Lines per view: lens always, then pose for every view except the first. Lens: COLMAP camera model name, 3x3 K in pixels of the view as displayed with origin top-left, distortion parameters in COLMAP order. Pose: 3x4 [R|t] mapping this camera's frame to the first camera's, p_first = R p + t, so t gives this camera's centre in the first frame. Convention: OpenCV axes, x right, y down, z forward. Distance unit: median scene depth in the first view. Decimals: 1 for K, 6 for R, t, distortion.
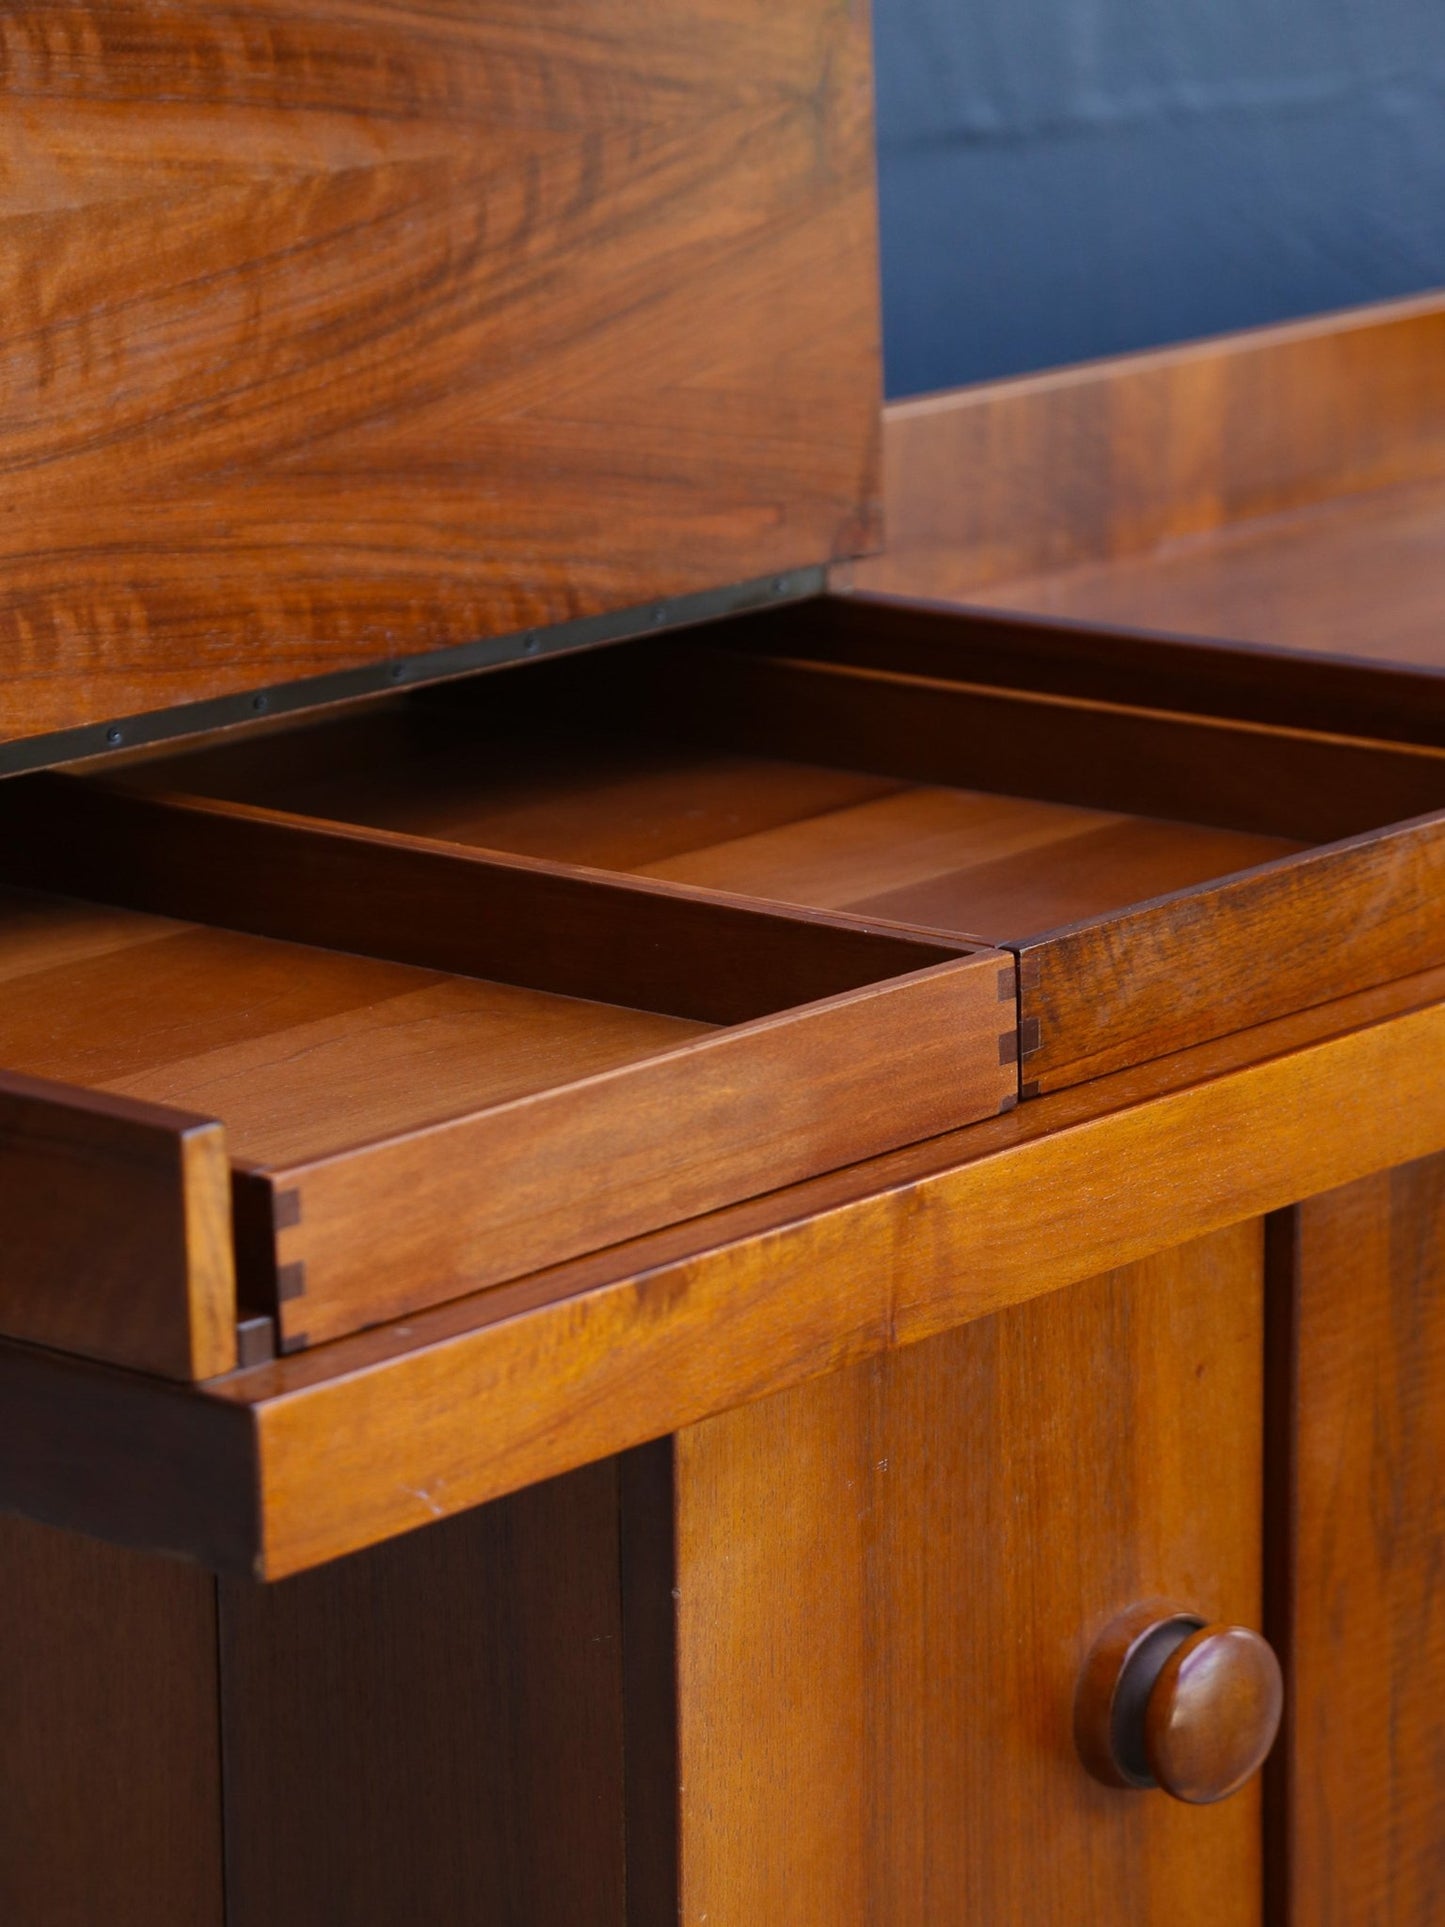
lens RADIAL K [[5506.4, 0, 724.6], [0, 5506.4, 1052.9], [0, 0, 1]] dist [0.518428, -0.100417]
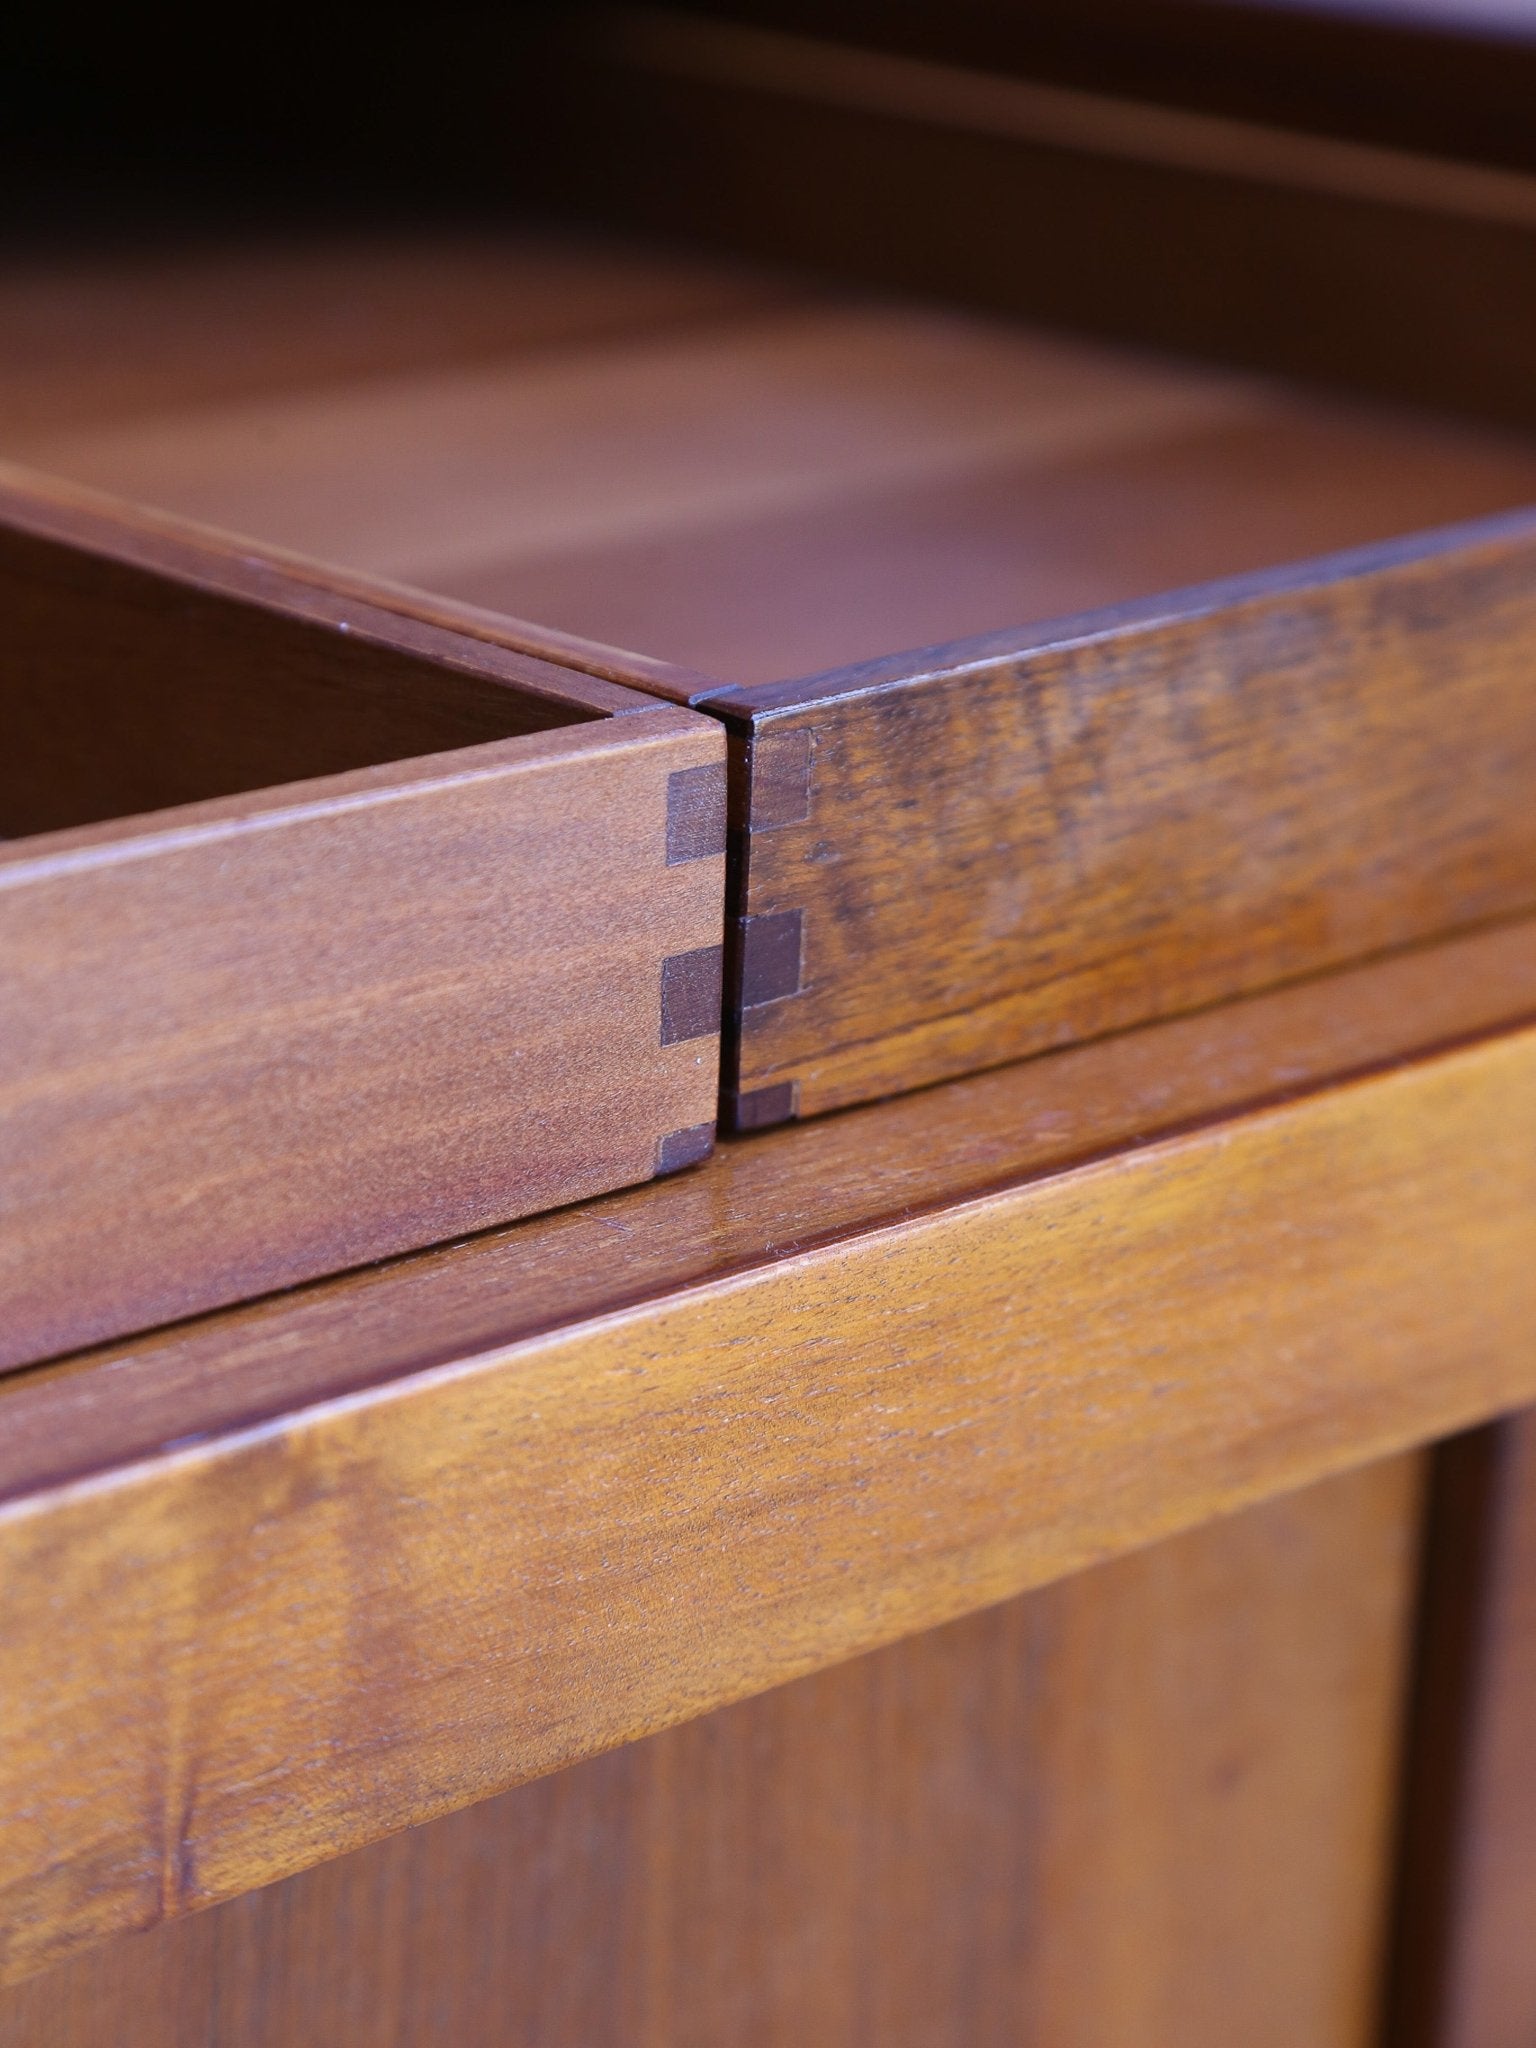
lens RADIAL K [[5242.7, 0, 844.2], [0, 5242.7, 1100.9], [0, 0, 1]] dist [0.465864, 0.055630]
pose [[0.994741, 0.085749, -0.056010, 0.079913], [-0.080110, 0.992137, 0.096158, -0.026879], [0.063816, -0.091165, 0.993789, 0.665619]]
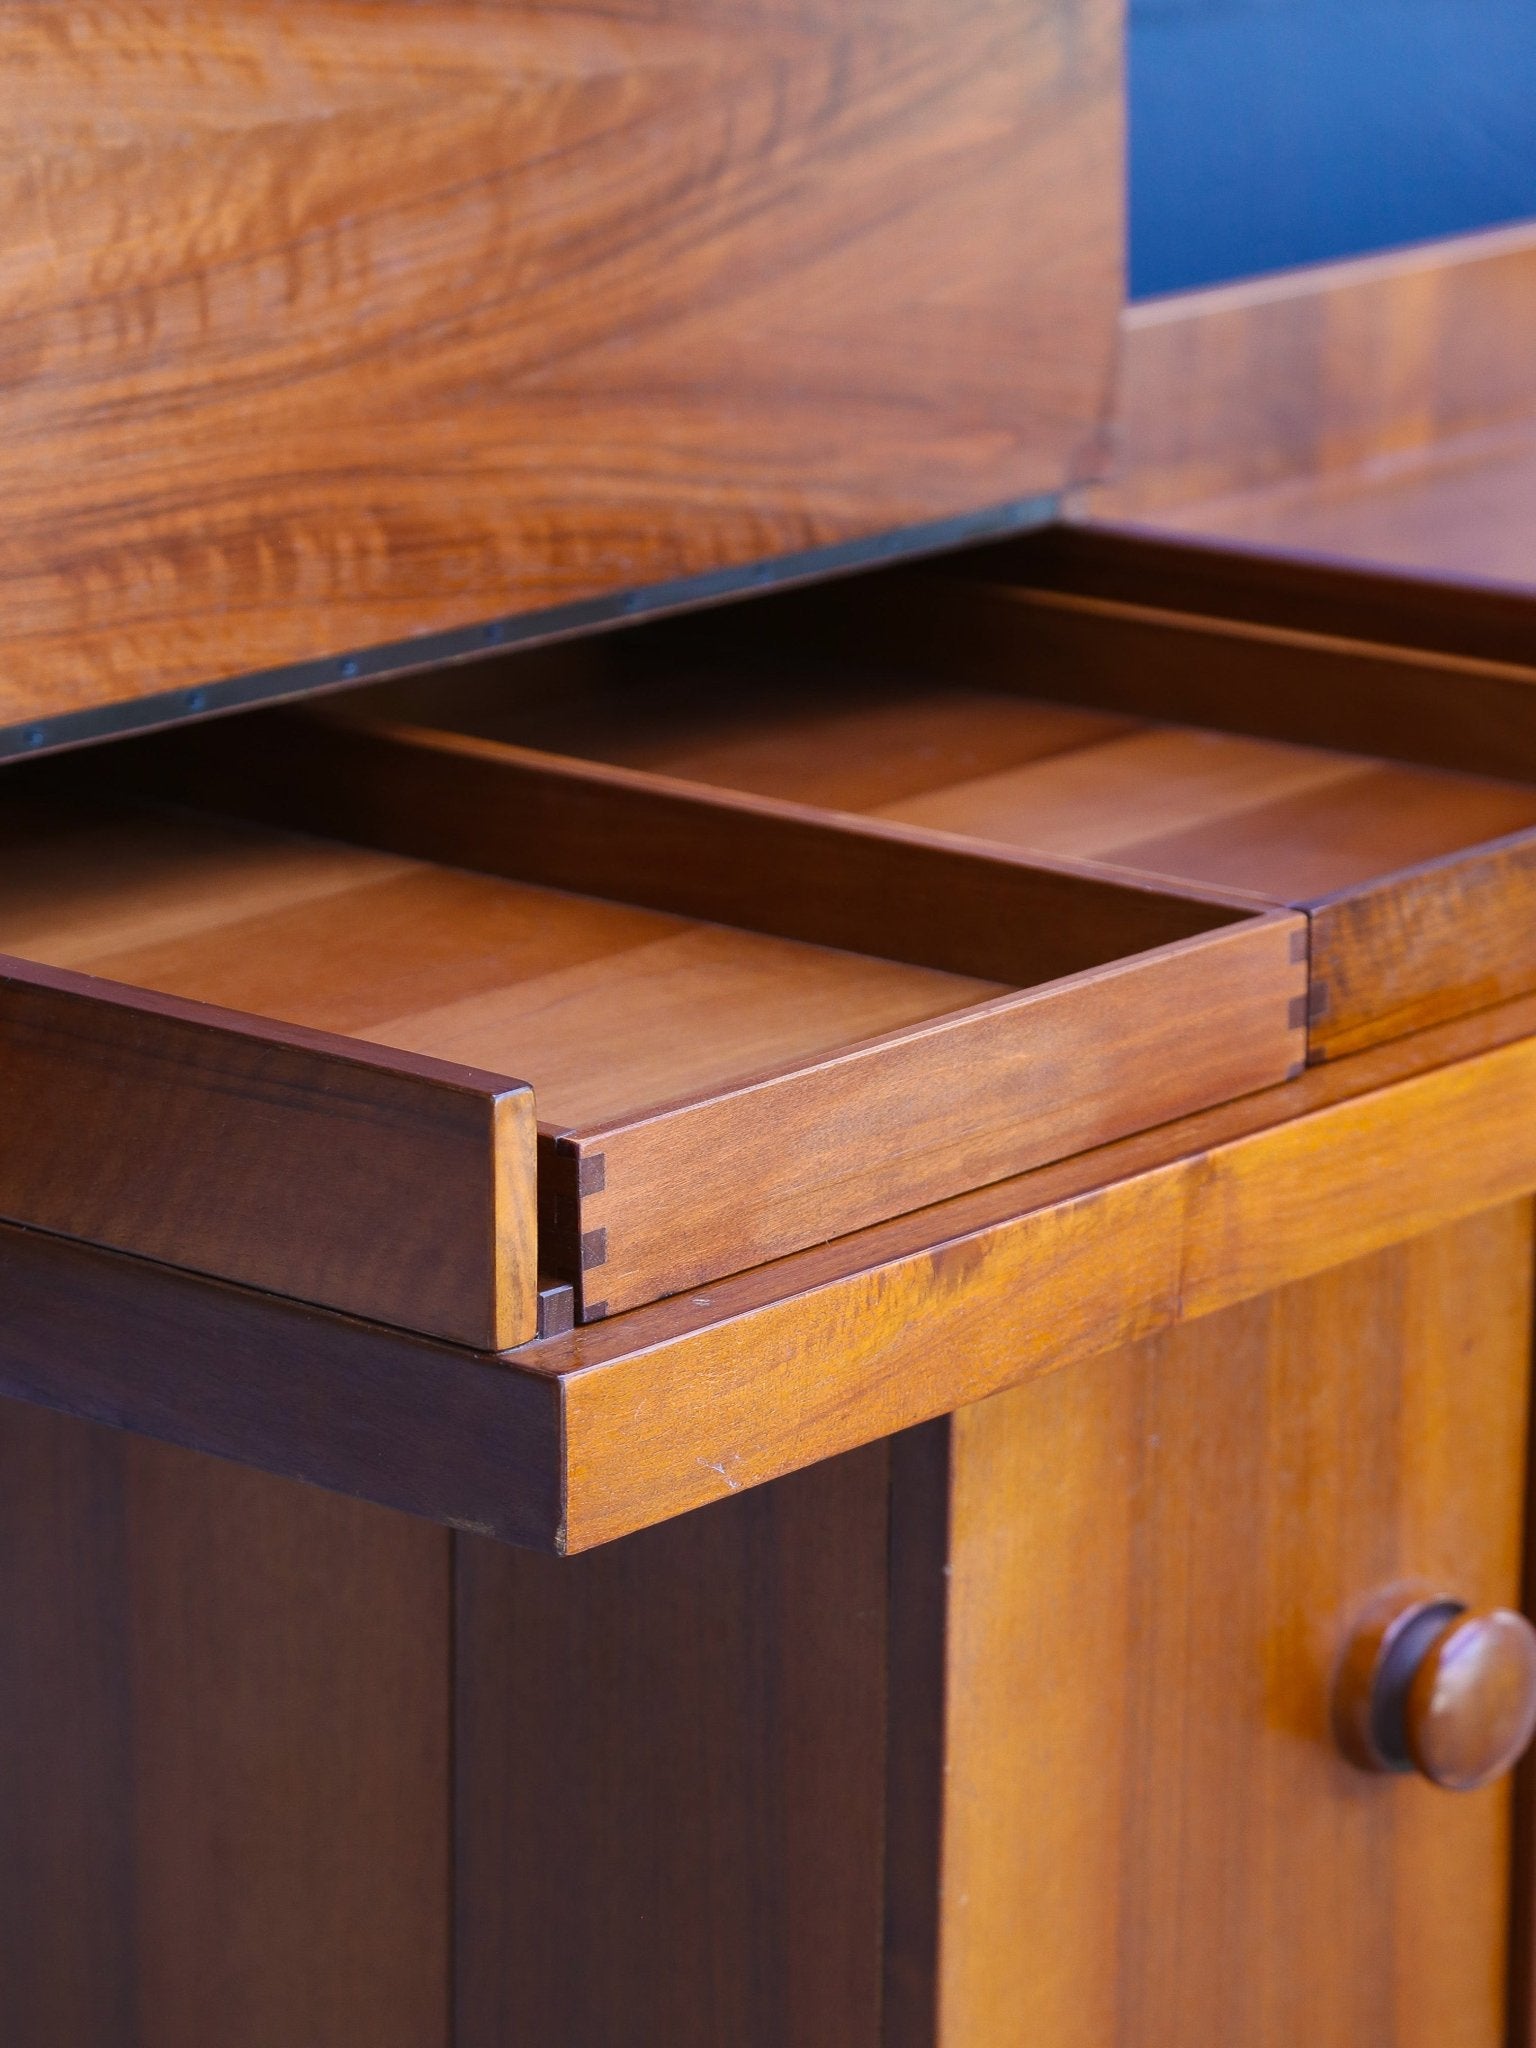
lens RADIAL K [[5852.2, 0, 770.2], [0, 5852.2, 1119.0], [0, 0, 1]] dist [0.518428, -0.100417]
pose [[0.999804, 0.017253, 0.009711, -0.050035], [-0.017524, 0.999439, 0.028557, -0.010011], [-0.009212, -0.028721, 0.999545, -0.026621]]
